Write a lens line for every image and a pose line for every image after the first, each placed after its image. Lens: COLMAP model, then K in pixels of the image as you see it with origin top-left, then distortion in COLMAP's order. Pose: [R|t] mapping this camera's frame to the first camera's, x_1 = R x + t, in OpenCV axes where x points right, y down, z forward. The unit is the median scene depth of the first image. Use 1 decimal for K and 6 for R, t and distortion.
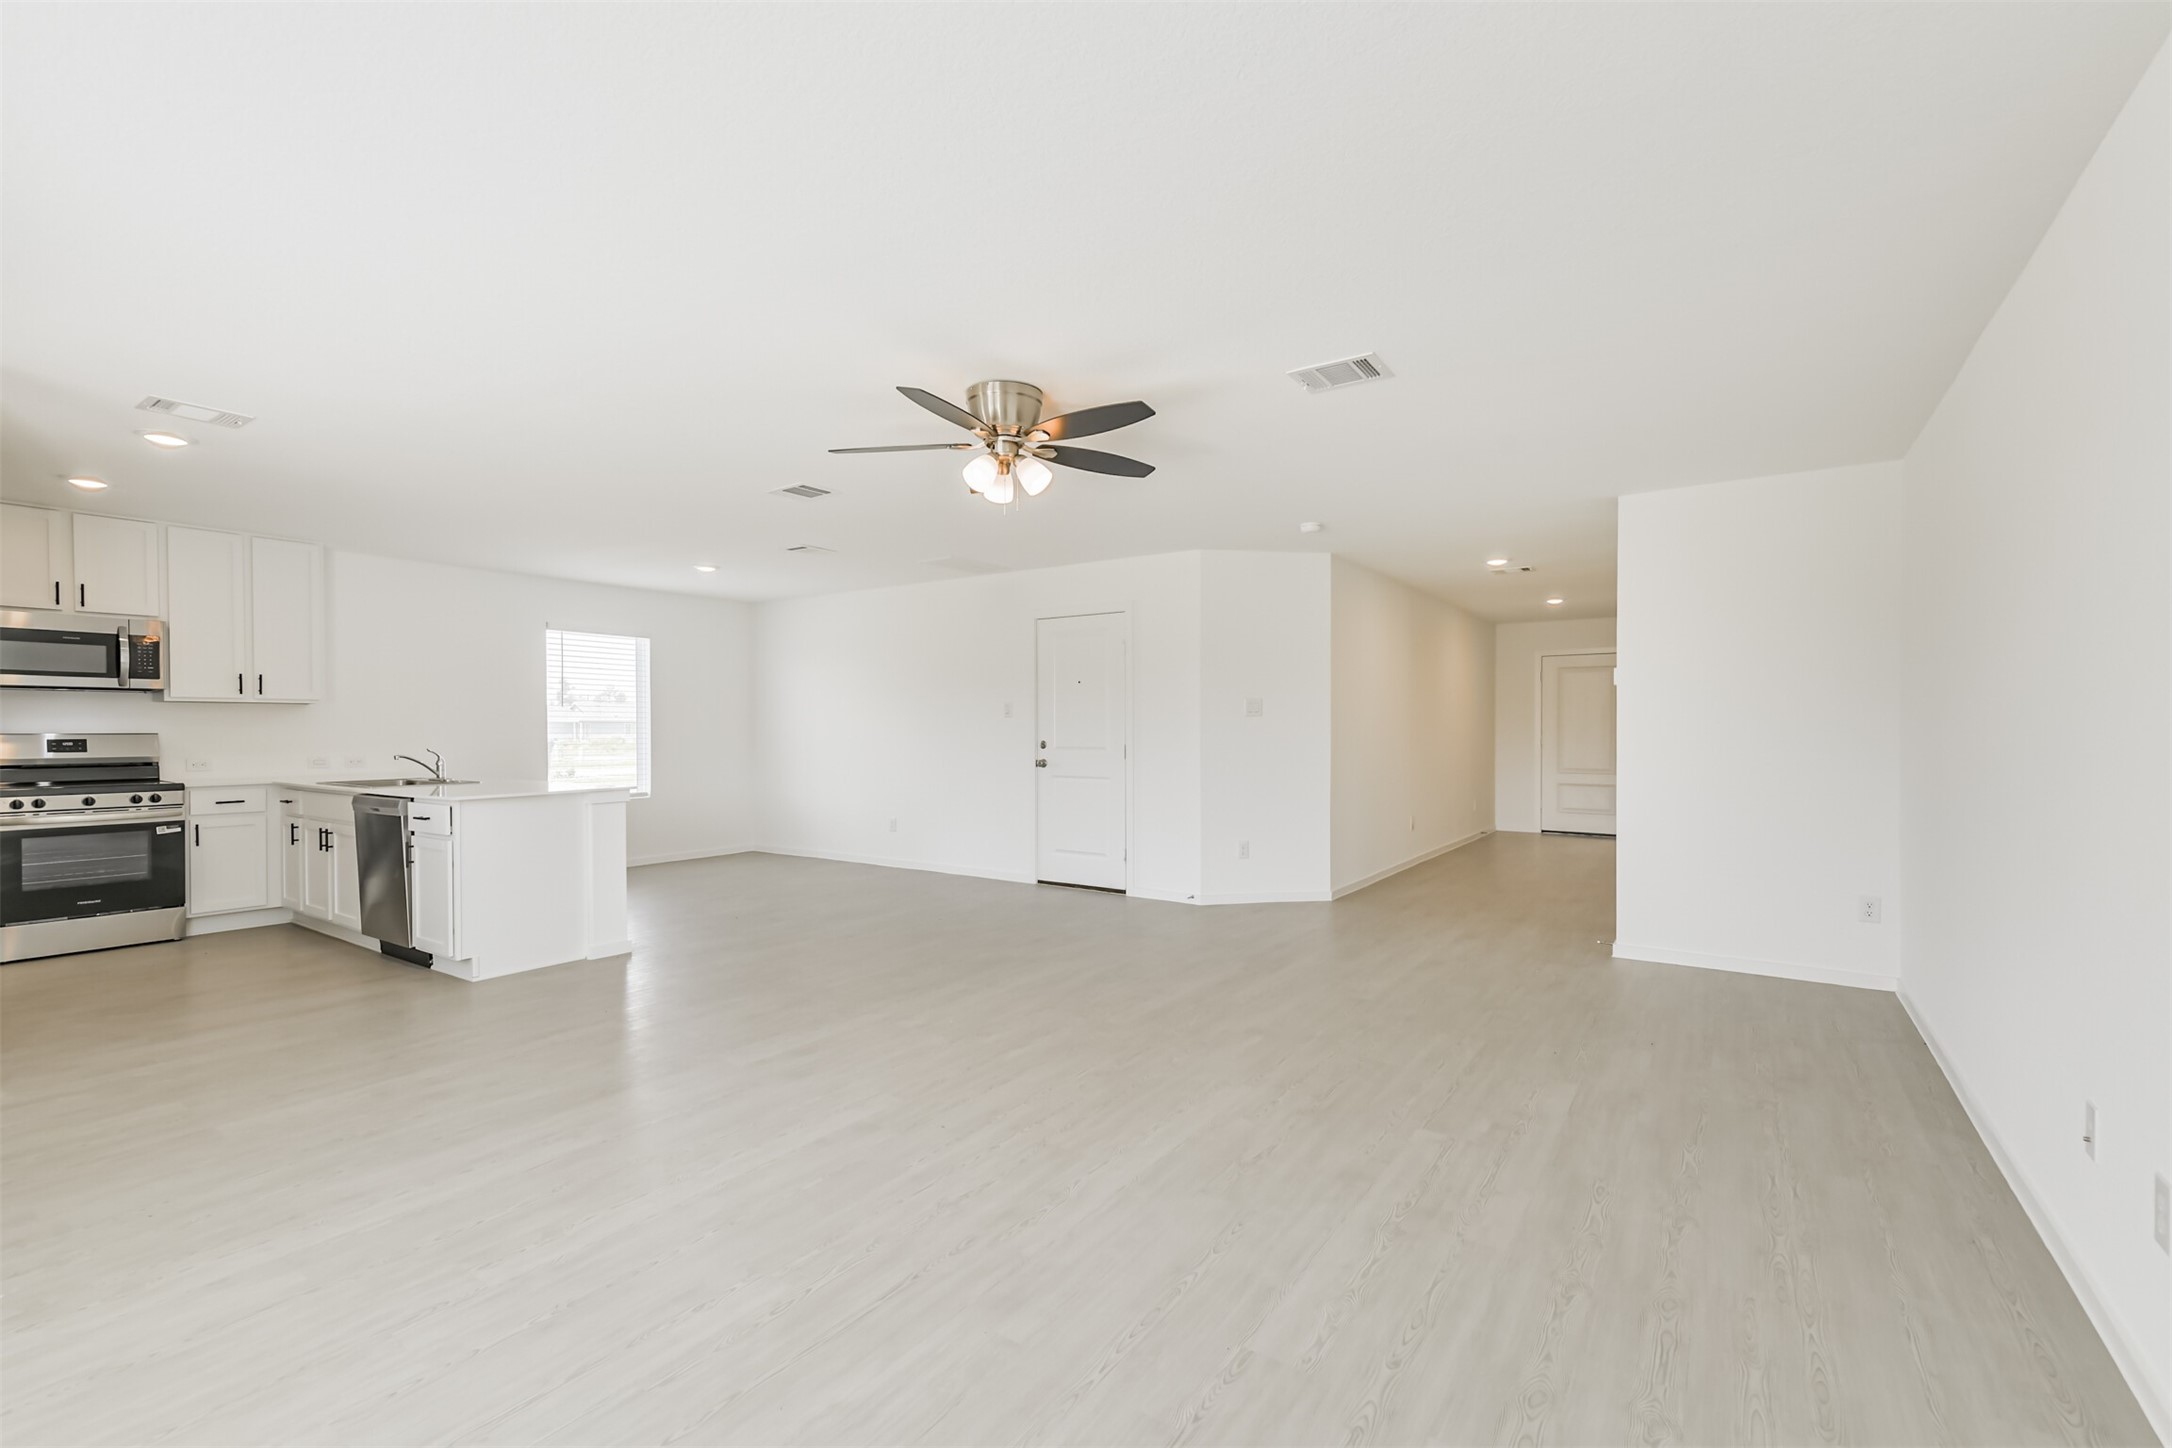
lens RADIAL K [[942.0, 0, 1118.5], [0, 942.0, 737.1], [0, 0, 1]] dist [0.006837, -0.003091]
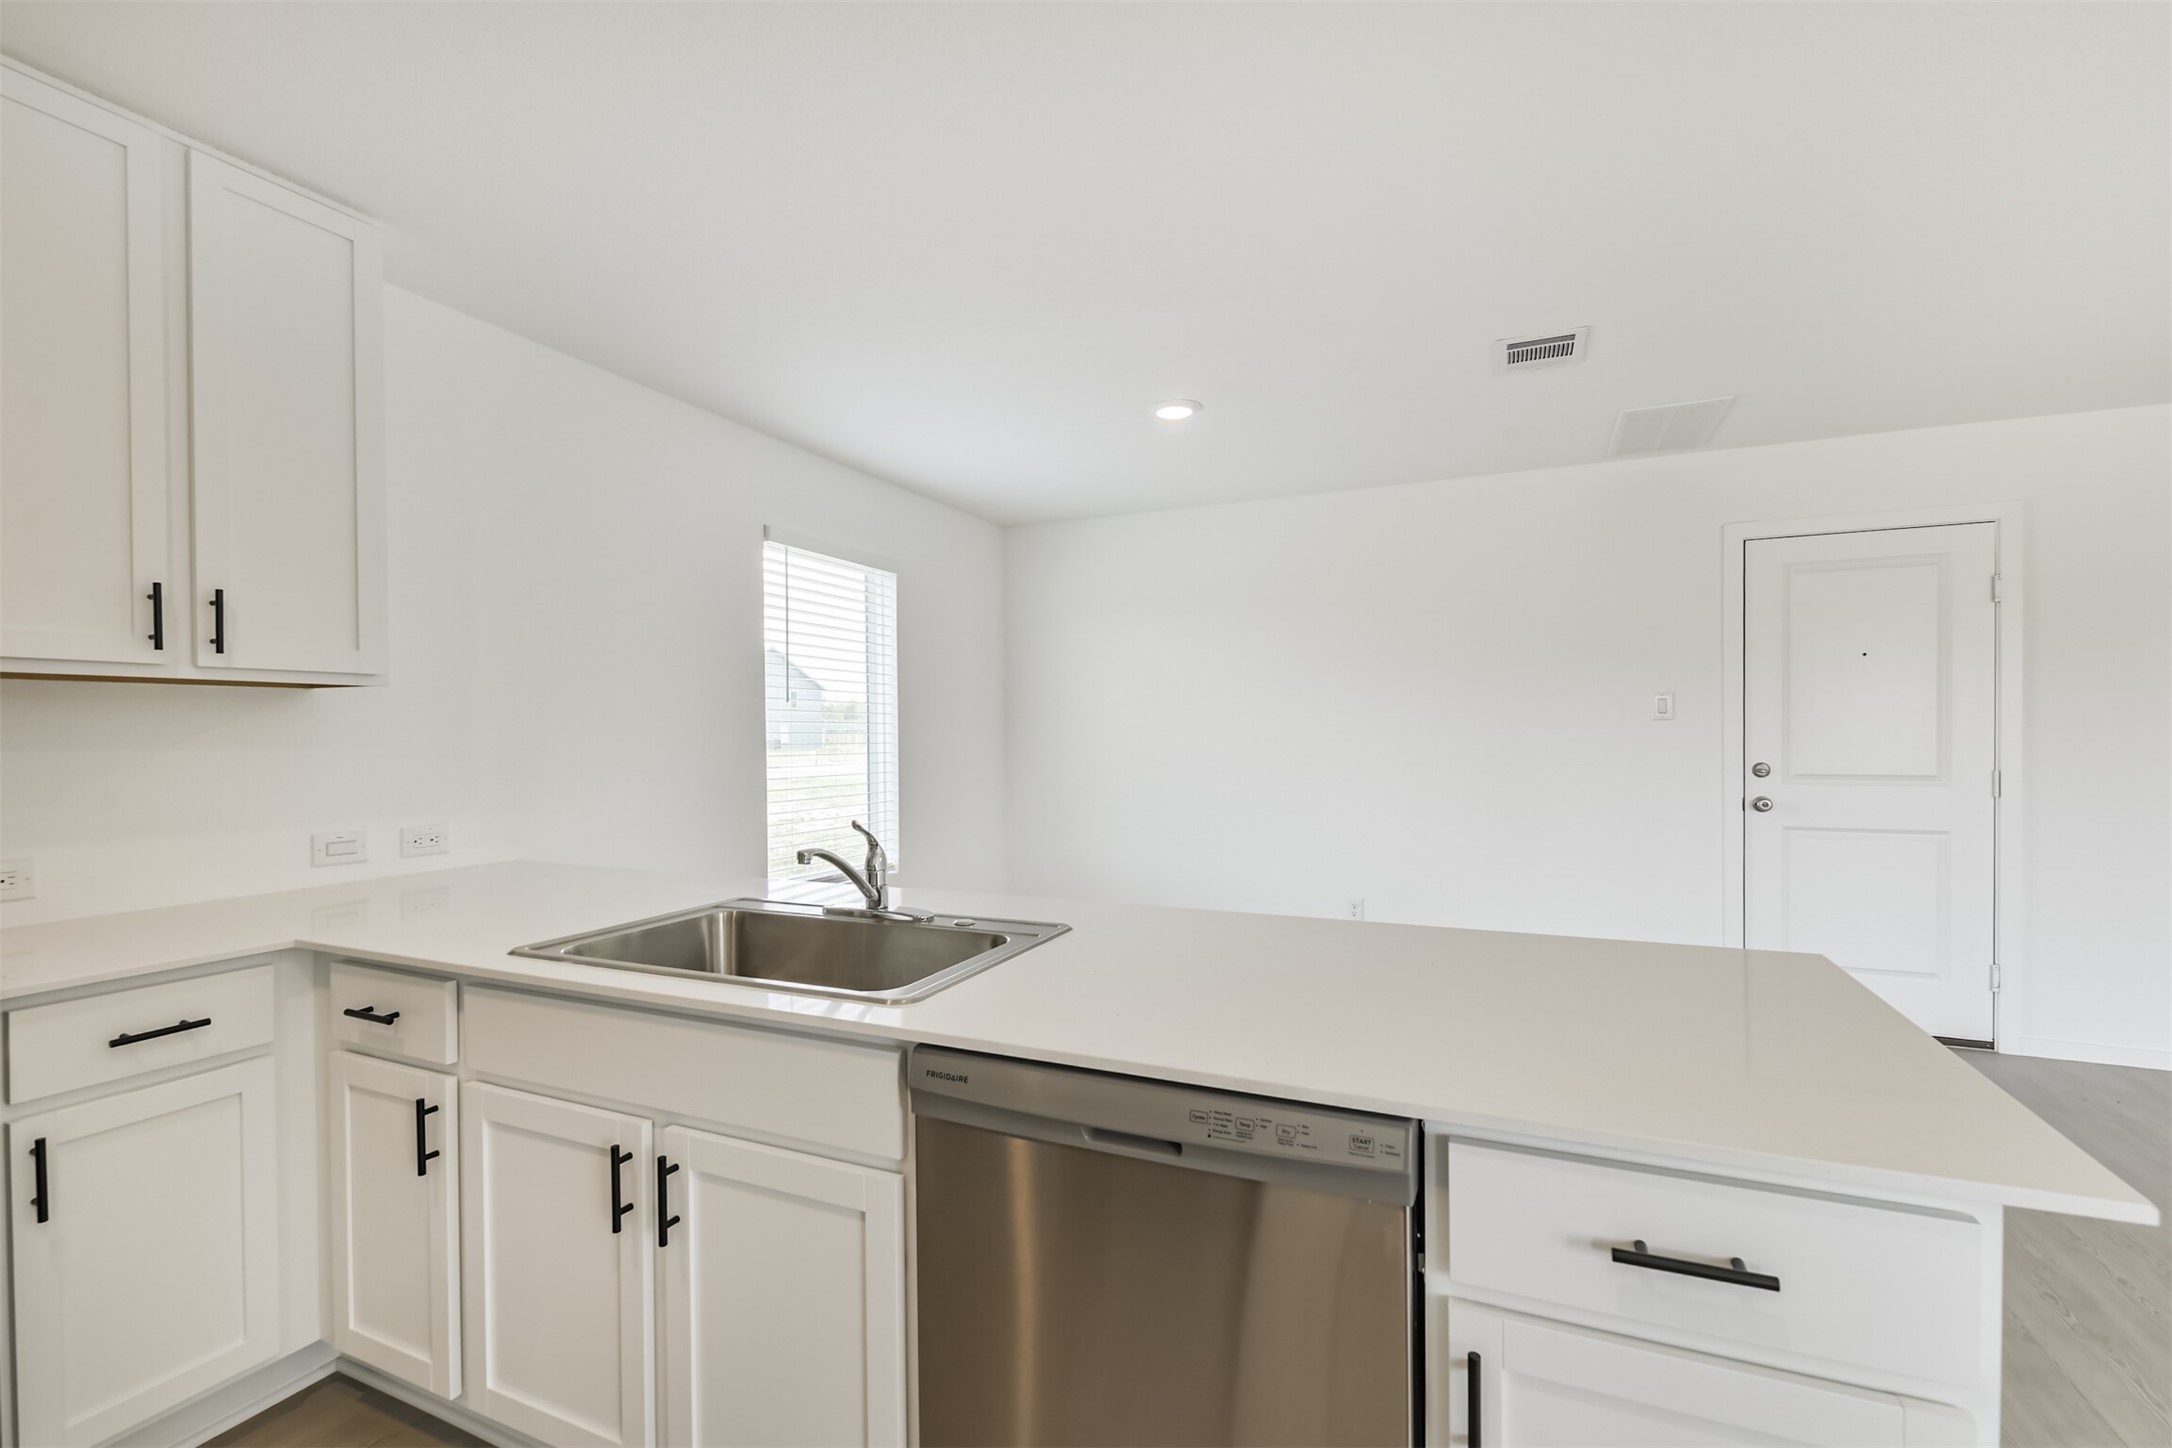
lens RADIAL K [[942.0, 0, 1087.9], [0, 942.0, 744.0], [0, 0, 1]] dist [0.006837, -0.003091]
pose [[0.984366, -0.007732, 0.175966, -0.739492], [0.007607, 0.999970, 0.001387, -0.014559], [-0.175971, -0.000027, 0.984395, 0.697252]]
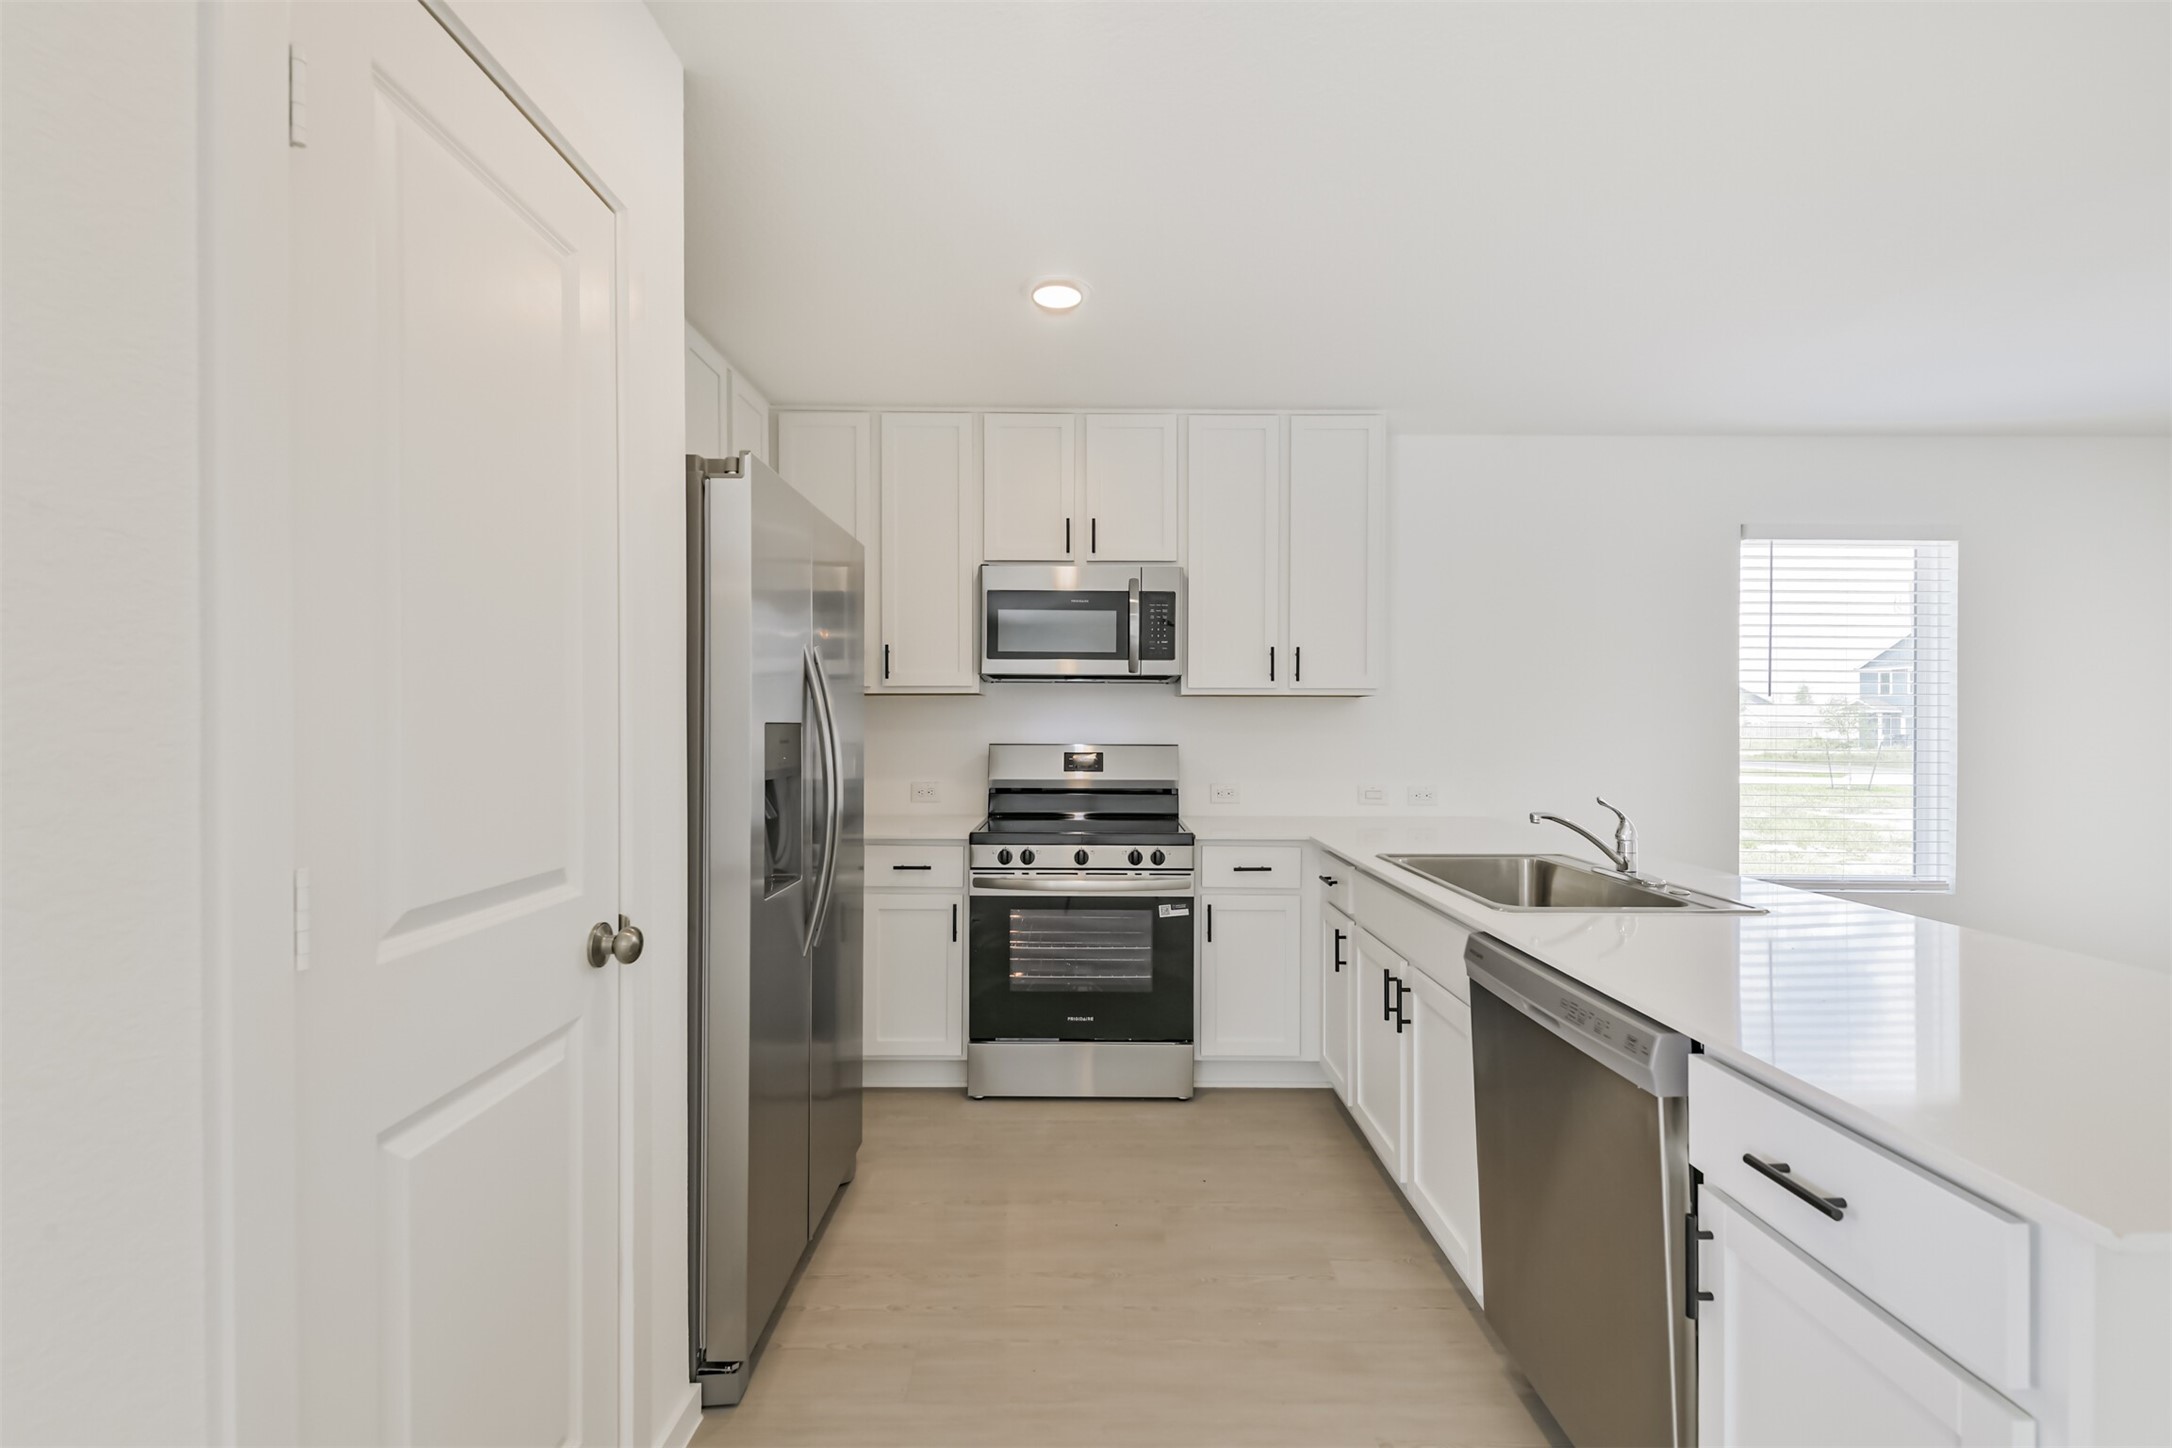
lens RADIAL K [[942.0, 0, 1074.4], [0, 942.0, 718.9], [0, 0, 1]] dist [0.006837, -0.003091]
pose [[0.549712, 0.000175, -0.835354, -0.537726], [-0.014150, 0.999858, -0.009102, -0.015647], [0.835234, 0.016824, 0.549637, 0.611825]]
